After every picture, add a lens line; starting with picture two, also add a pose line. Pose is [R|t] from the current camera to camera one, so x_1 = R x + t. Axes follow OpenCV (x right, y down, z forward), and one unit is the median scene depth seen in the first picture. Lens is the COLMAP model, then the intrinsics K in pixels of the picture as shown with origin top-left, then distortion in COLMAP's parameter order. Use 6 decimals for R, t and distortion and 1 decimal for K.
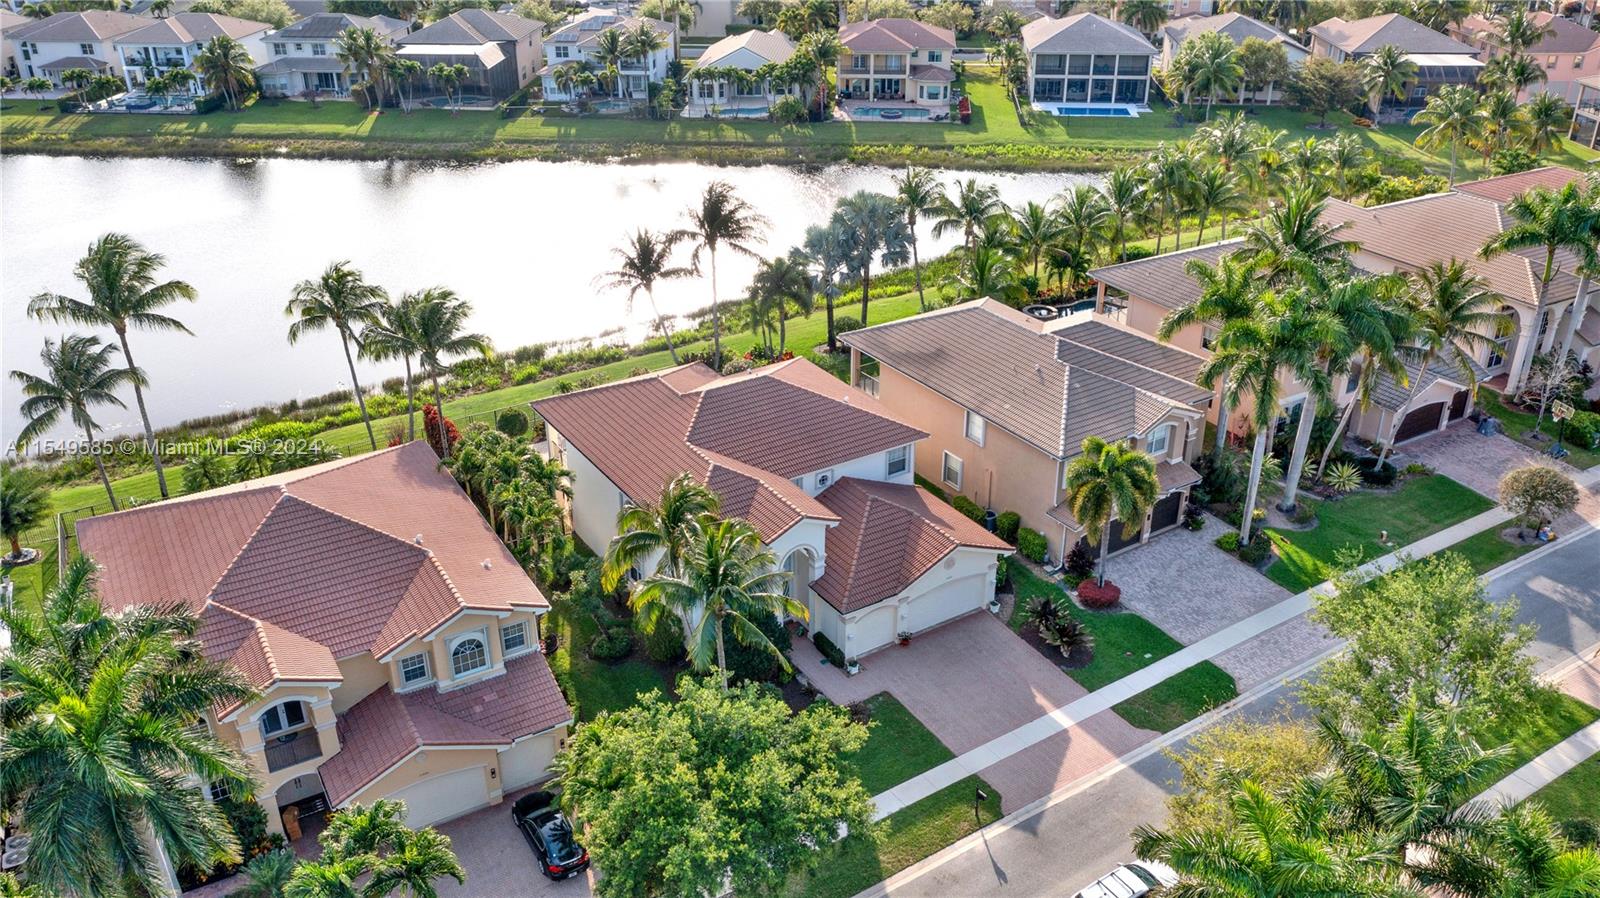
lens RADIAL K [[1302.2, 0, 800.0], [0, 1302.2, 449.0], [0, 0, 1]] dist [-0.005101, -0.003662]
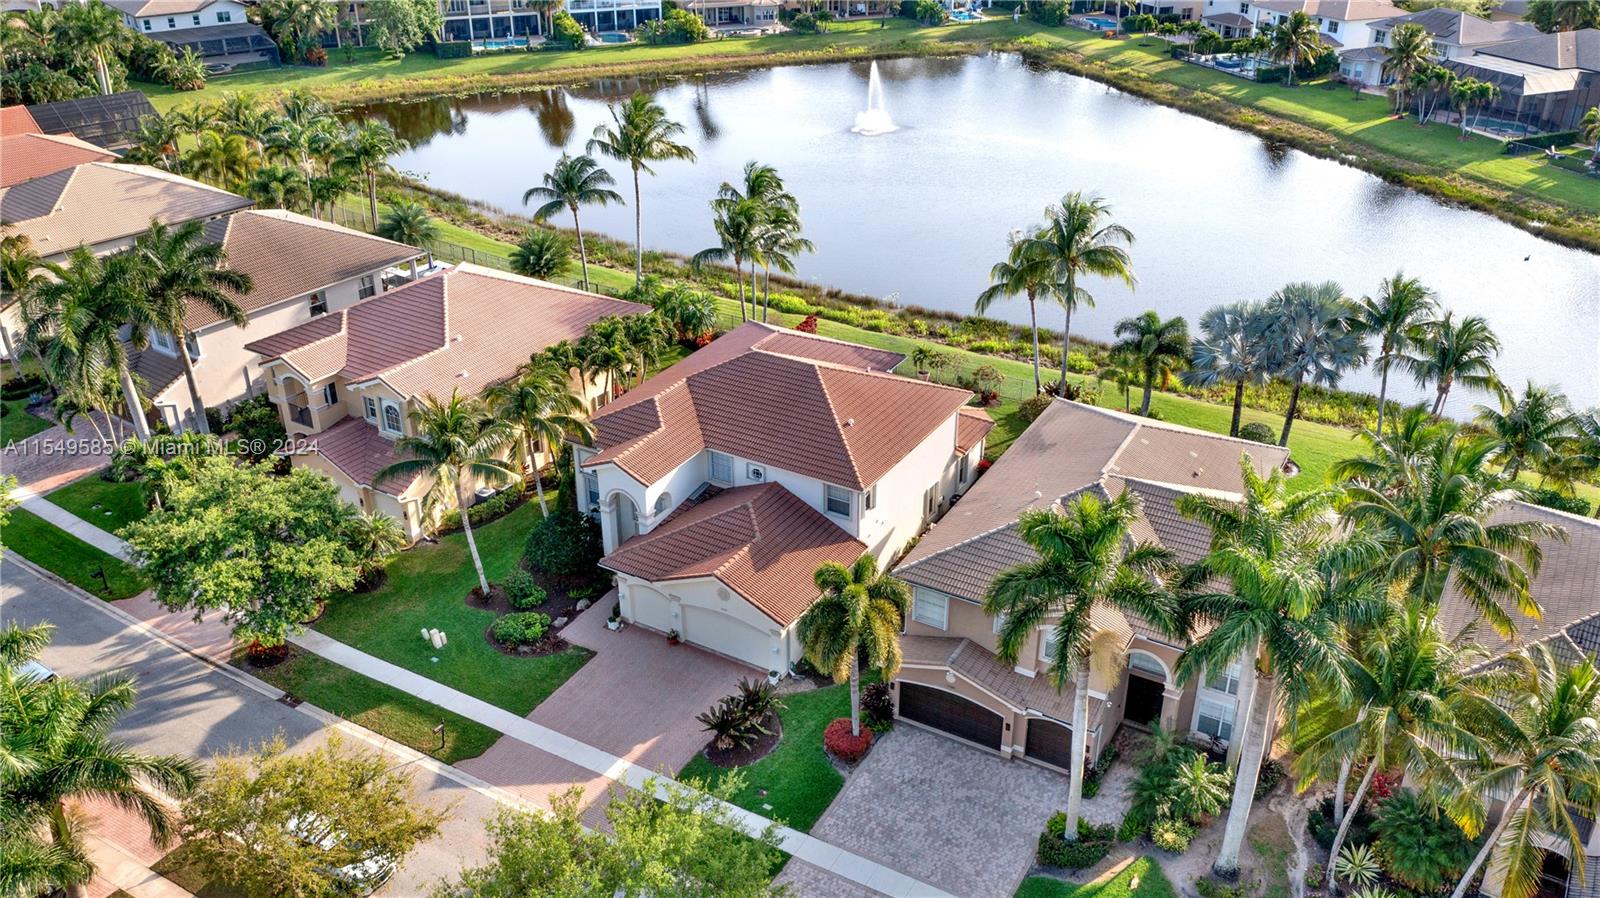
lens RADIAL K [[1302.2, 0, 800.0], [0, 1302.2, 449.0], [0, 0, 1]] dist [-0.005101, -0.003662]
pose [[0.450434, 0.414419, -0.790801, 0.765970], [-0.405206, 0.884157, 0.232541, -0.223377], [0.795561, 0.215693, 0.566179, 0.452776]]
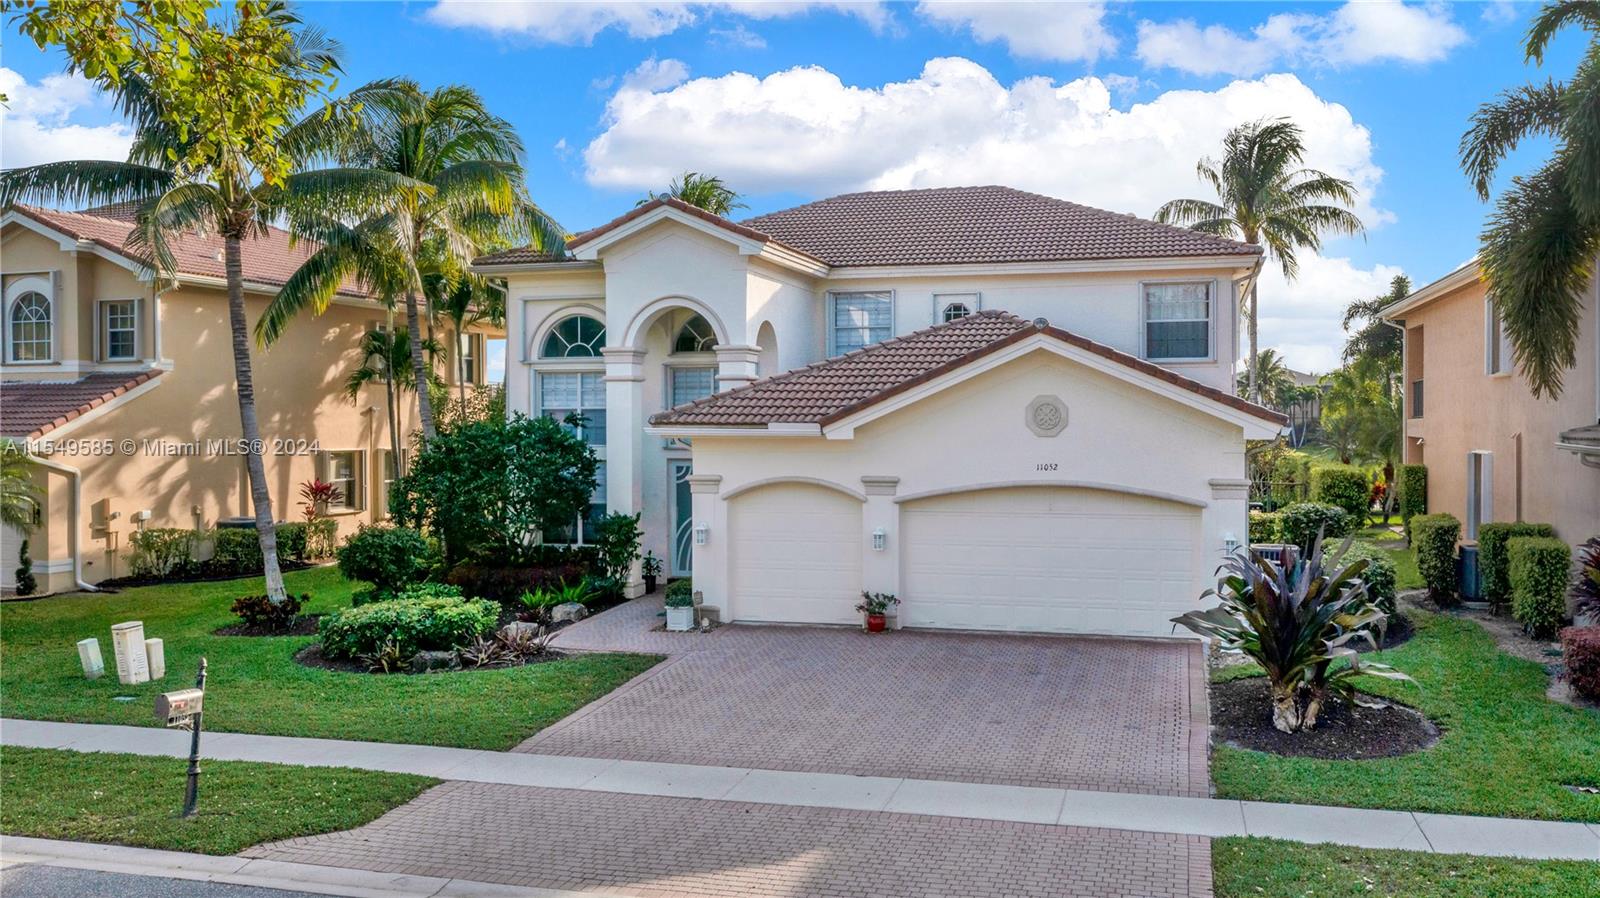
lens RADIAL K [[1340.5, 0, 800.0], [0, 1340.5, 449.0], [0, 0, 1]] dist [0.005132, 0.002721]
pose [[0.661016, 0.023522, -0.750003, 0.302616], [-0.341239, 0.899599, -0.272538, 0.192578], [0.668292, 0.436082, 0.602676, 0.693865]]
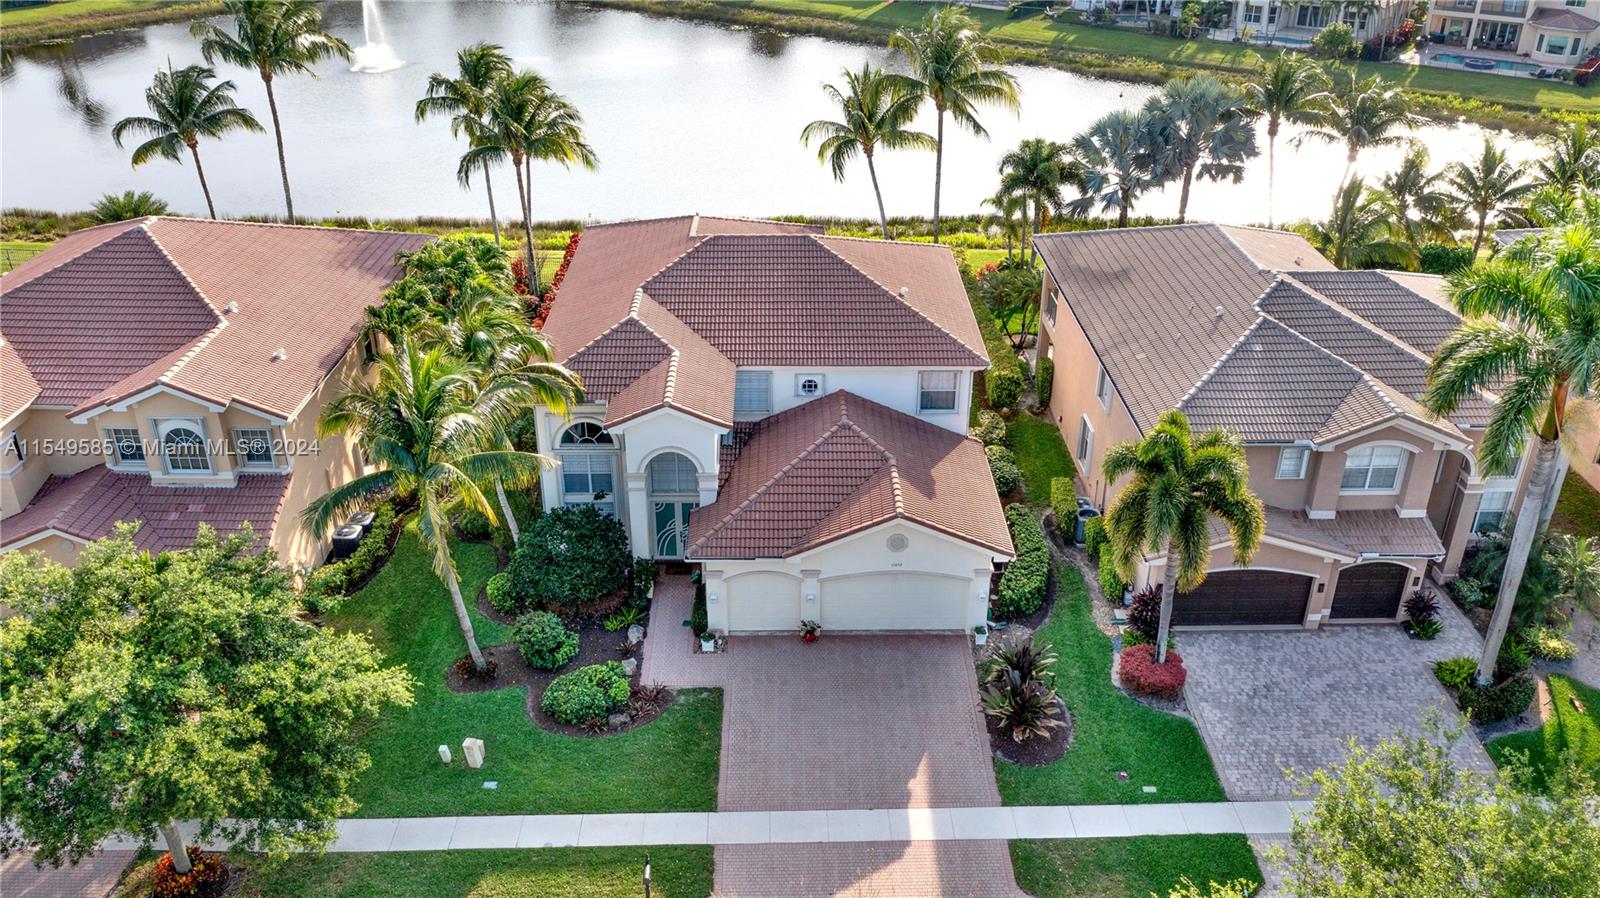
lens RADIAL K [[1302.2, 0, 800.0], [0, 1302.2, 449.0], [0, 0, 1]] dist [-0.005101, -0.003662]
pose [[0.849918, 0.251577, -0.462978, 0.334167], [-0.245649, 0.966512, 0.074237, 0.005443], [0.466150, 0.050635, 0.883256, 0.365446]]
